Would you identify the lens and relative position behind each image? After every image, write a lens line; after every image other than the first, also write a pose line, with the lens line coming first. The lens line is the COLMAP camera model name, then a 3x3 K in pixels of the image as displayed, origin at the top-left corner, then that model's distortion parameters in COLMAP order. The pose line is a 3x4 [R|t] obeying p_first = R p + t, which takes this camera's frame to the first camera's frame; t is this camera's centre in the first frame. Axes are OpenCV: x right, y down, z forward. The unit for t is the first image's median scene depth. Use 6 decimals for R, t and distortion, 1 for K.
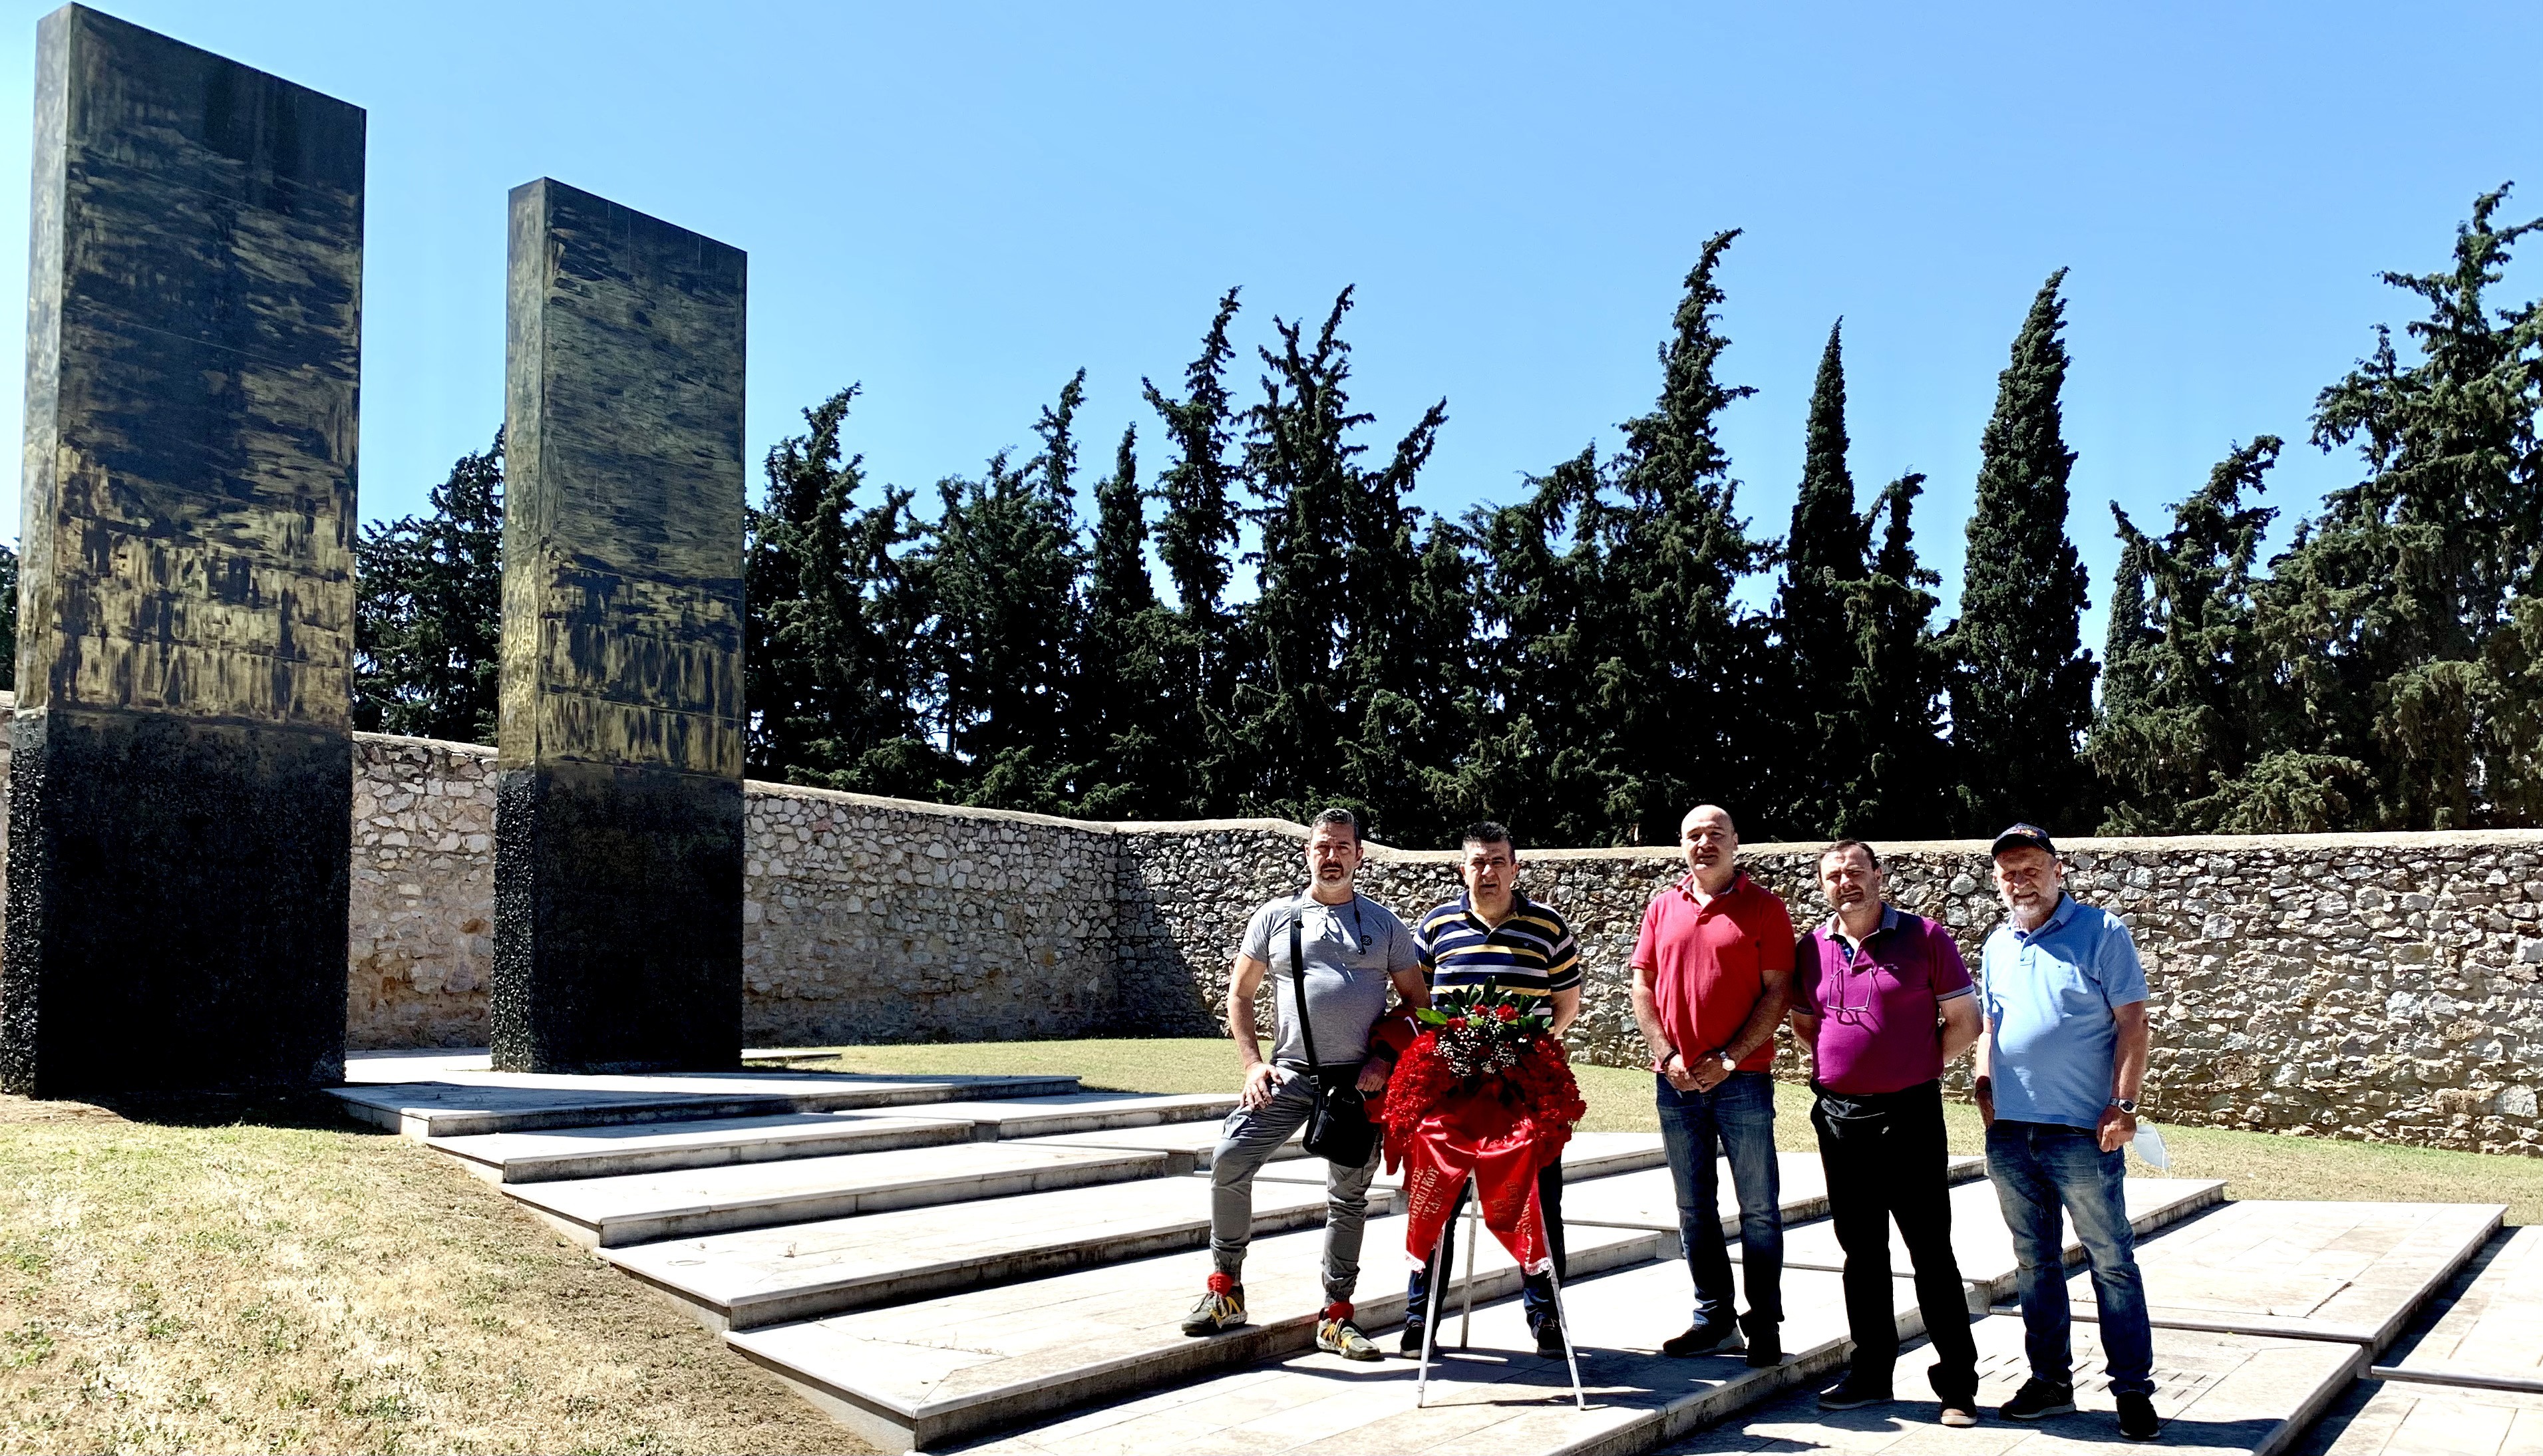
lens RADIAL K [[2021.0, 0, 1270.5], [0, 2021.0, 883.3], [0, 0, 1]] dist [0.037738, -0.058334]
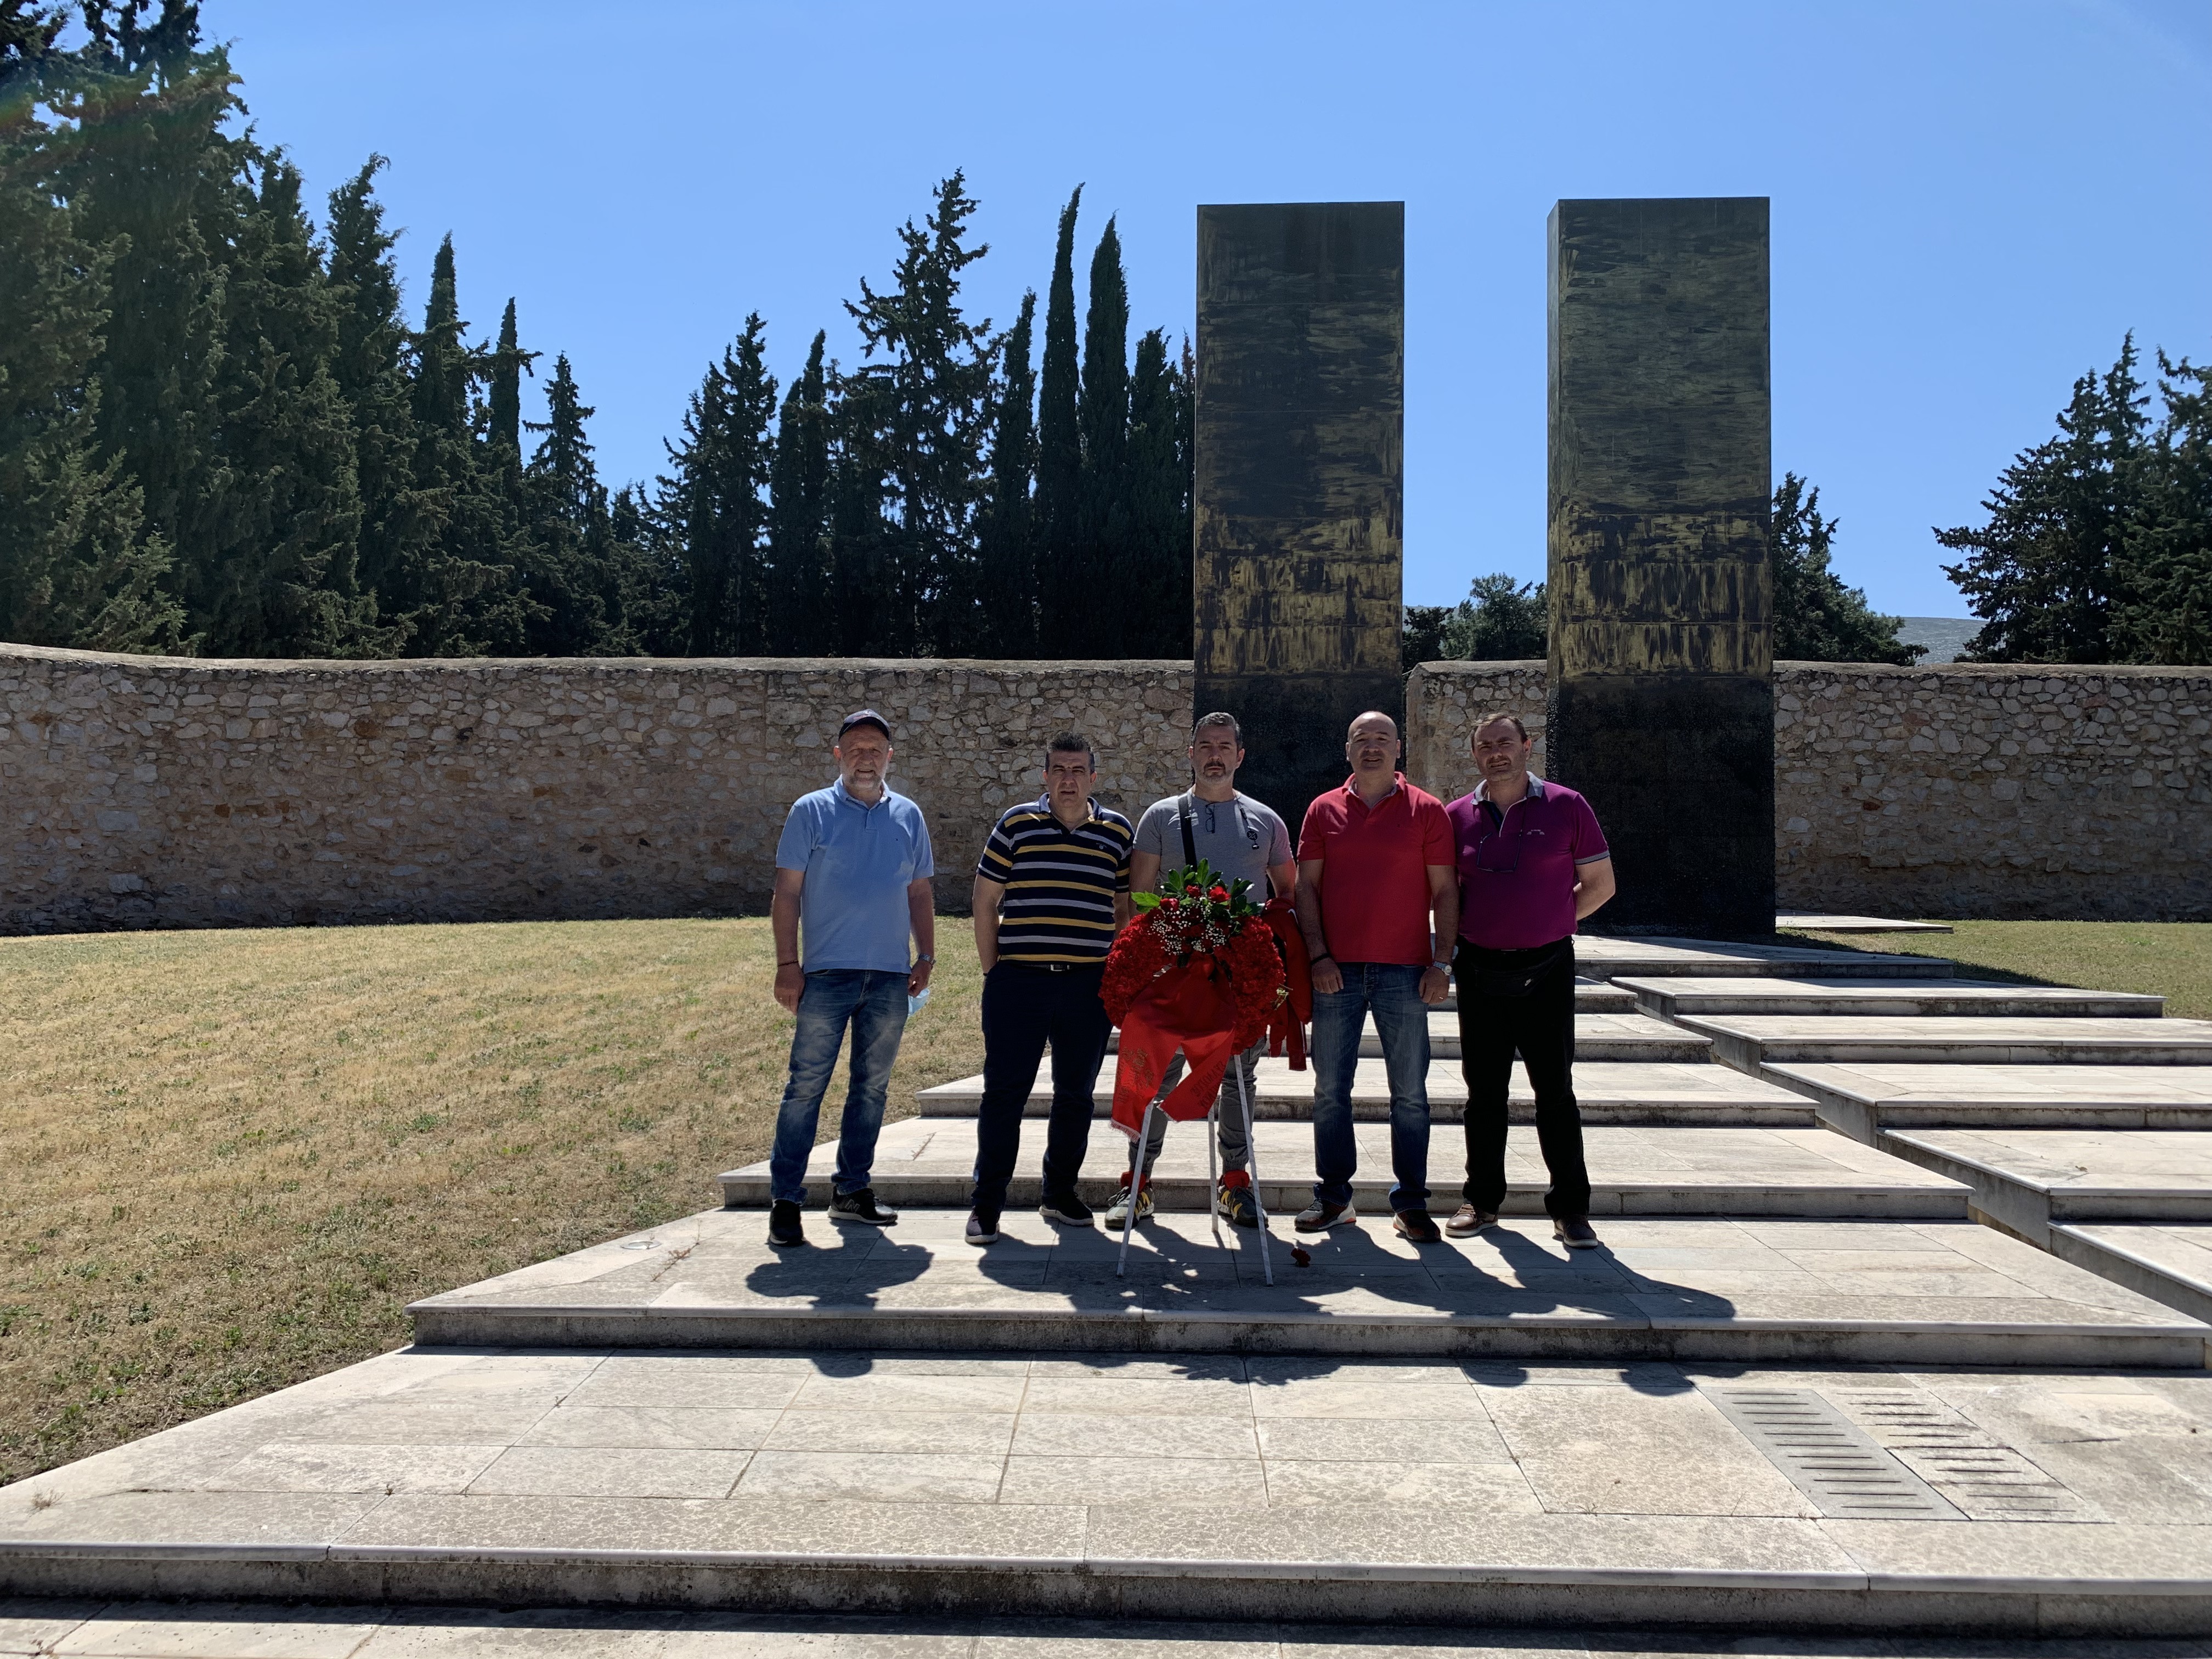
lens RADIAL K [[1665.0, 0, 1106.0], [0, 1665.0, 829.5], [0, 0, 1]] dist [-0.006990, 0.039330]
pose [[0.536713, -0.006956, -0.843736, 0.330540], [0.039075, 0.999098, 0.016620, 0.003129], [0.842860, -0.041890, 0.536500, 0.212420]]
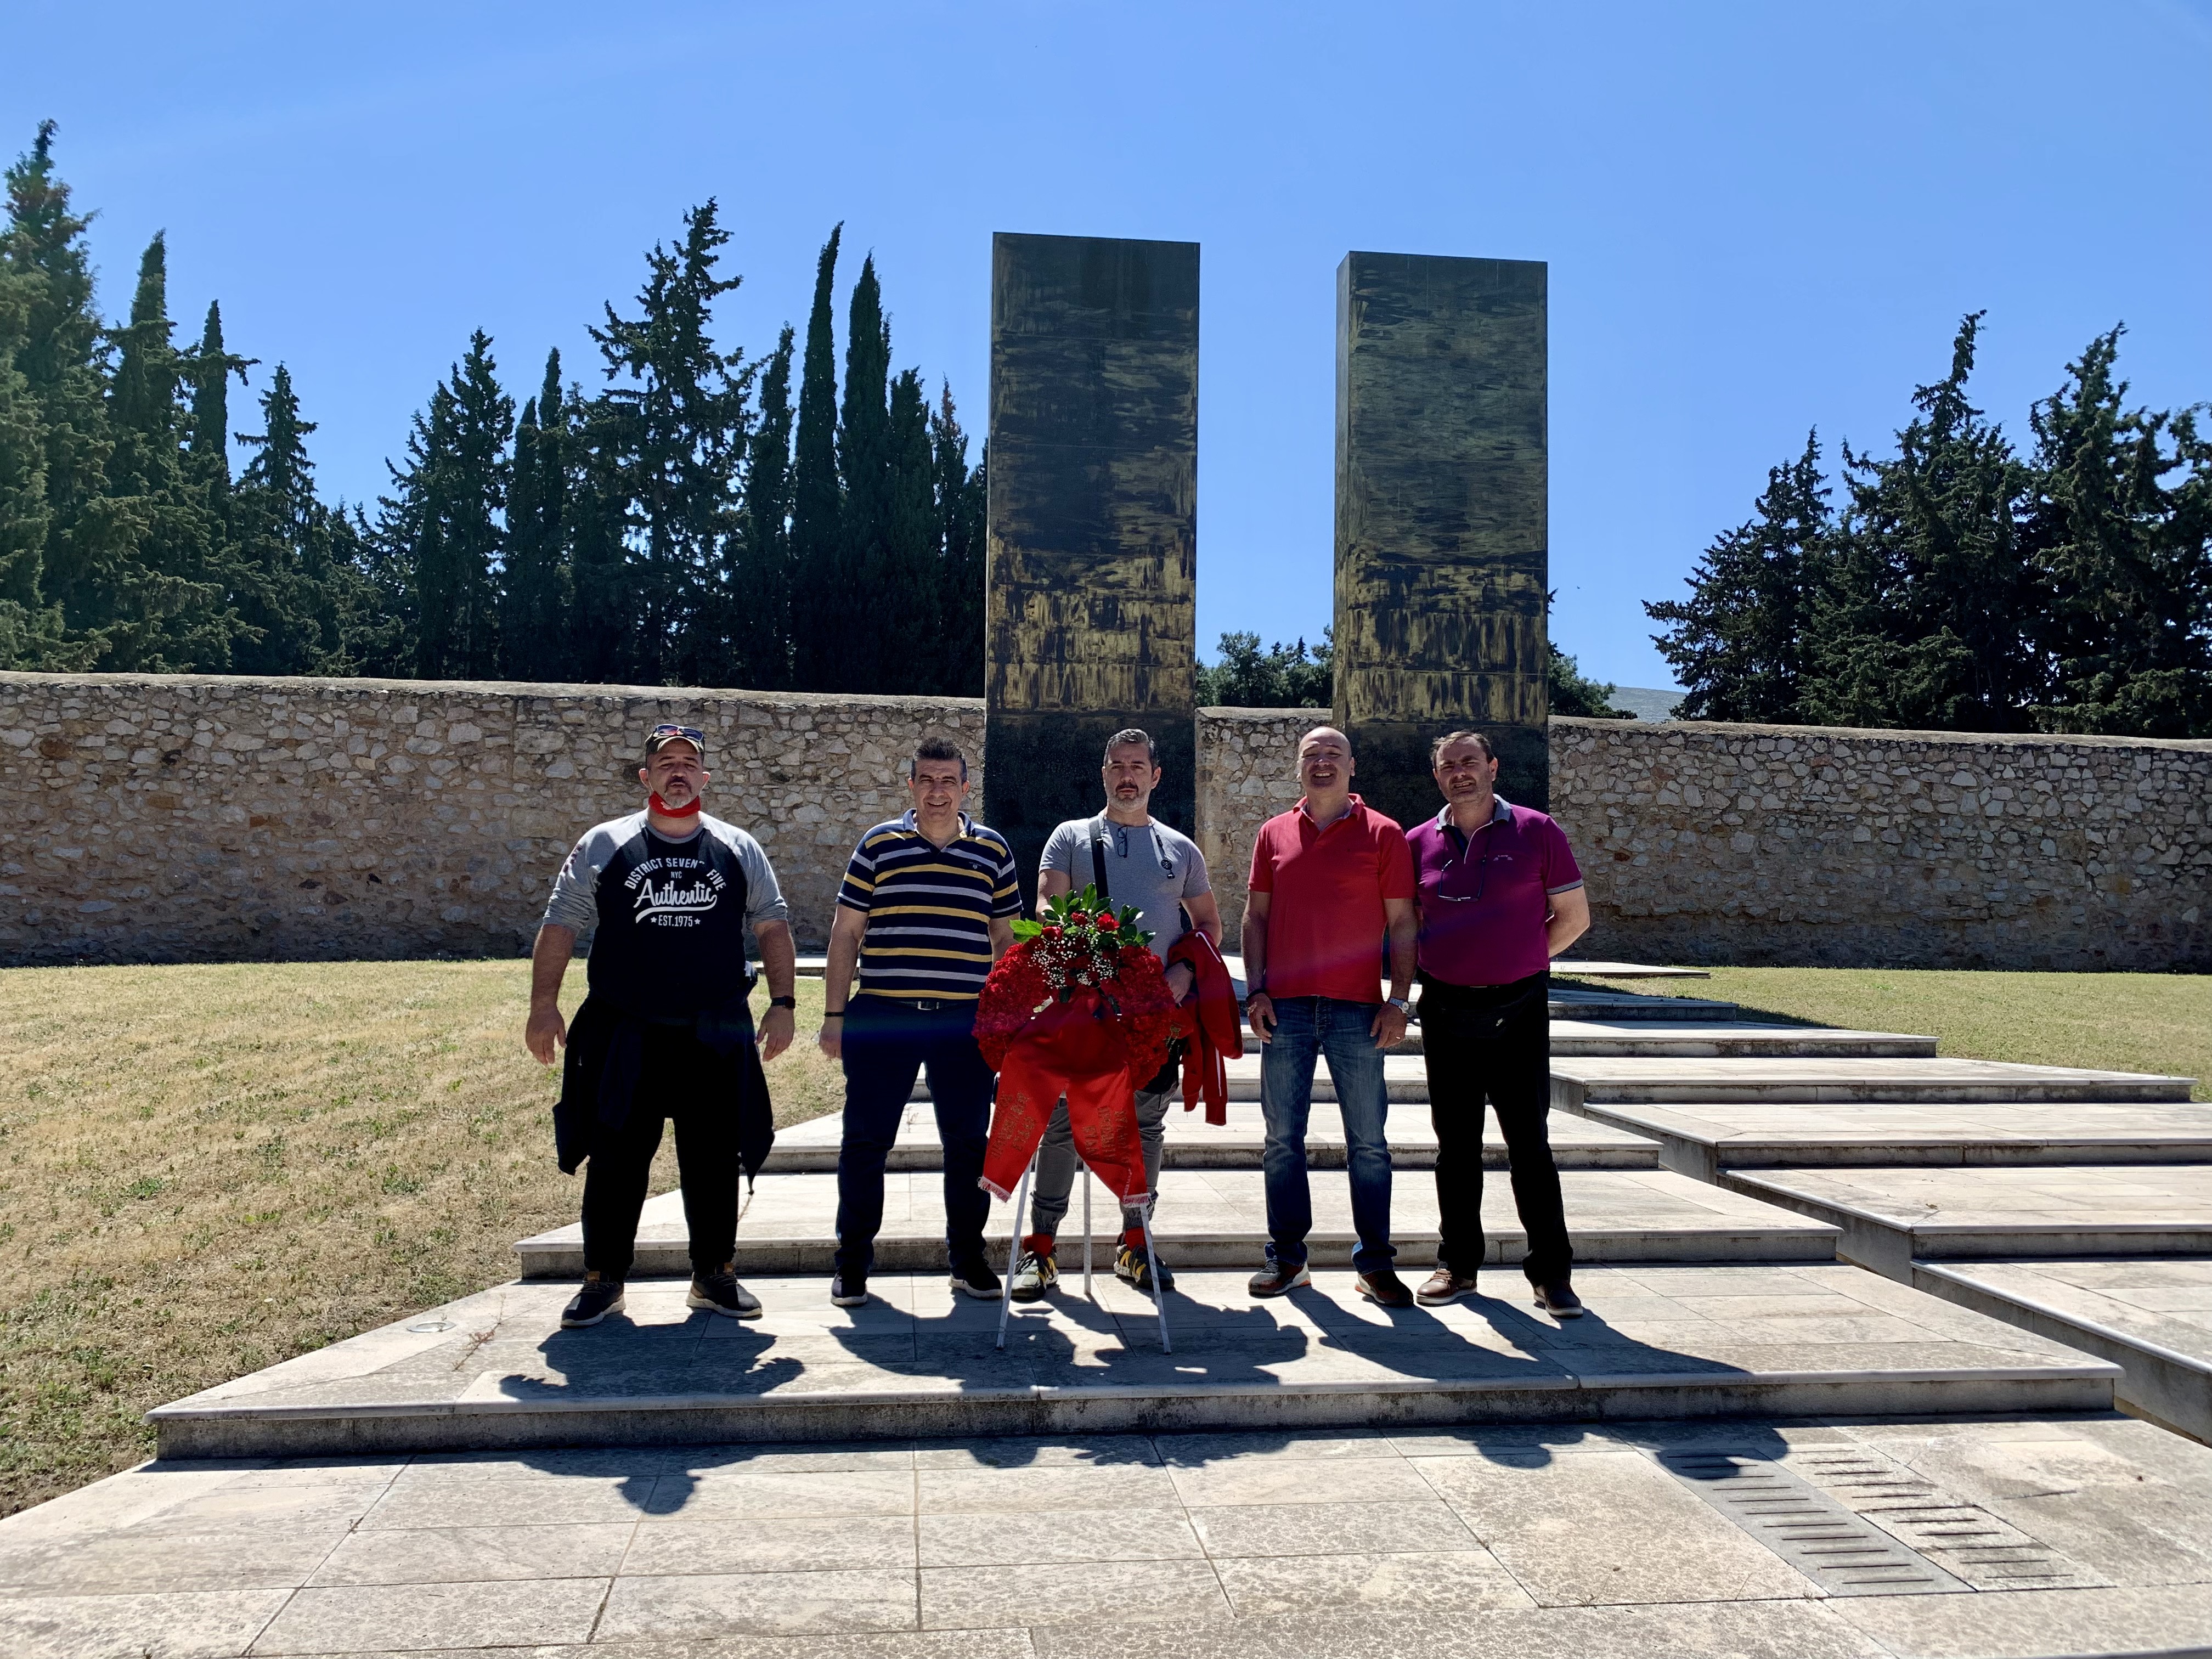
lens RADIAL K [[1656.3, 0, 1098.4], [0, 1656.3, 845.5], [0, 0, 1]] dist [0.032292, -0.025098]
pose [[0.656325, -0.014526, -0.754339, 0.292703], [0.024612, 0.999695, 0.002163, 0.007387], [0.754077, -0.019986, 0.656482, 0.209035]]
